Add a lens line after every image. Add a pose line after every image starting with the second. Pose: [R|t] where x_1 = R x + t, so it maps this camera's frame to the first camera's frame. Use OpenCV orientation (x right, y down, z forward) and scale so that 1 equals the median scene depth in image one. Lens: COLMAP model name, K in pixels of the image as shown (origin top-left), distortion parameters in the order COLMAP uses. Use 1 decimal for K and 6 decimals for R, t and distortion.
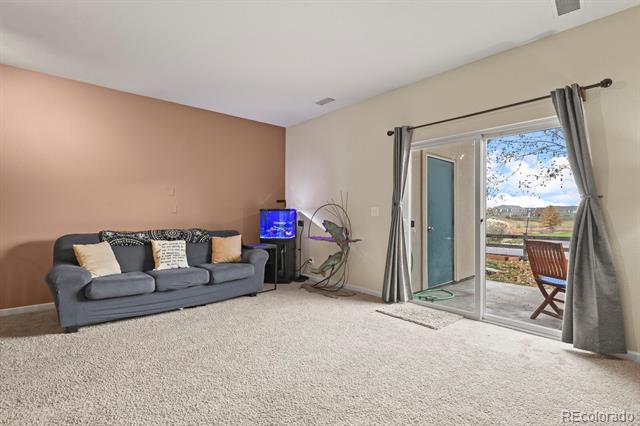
lens RADIAL K [[311.5, 0, 322.8], [0, 311.5, 207.2], [0, 0, 1]] dist [-0.001011, -0.002350]
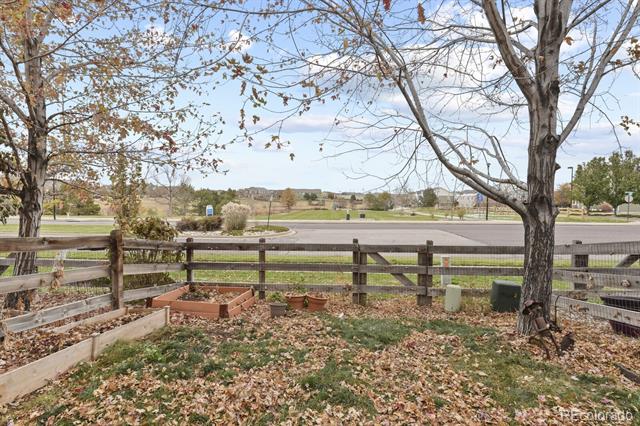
lens RADIAL K [[311.5, 0, 319.1], [0, 311.5, 213.6], [0, 0, 1]] dist [-0.001011, -0.002350]
pose [[0.733721, -0.033770, 0.678612, 0.355268], [-0.022702, 0.996988, 0.074159, 0.001227], [-0.679072, -0.069818, 0.730744, 0.959082]]
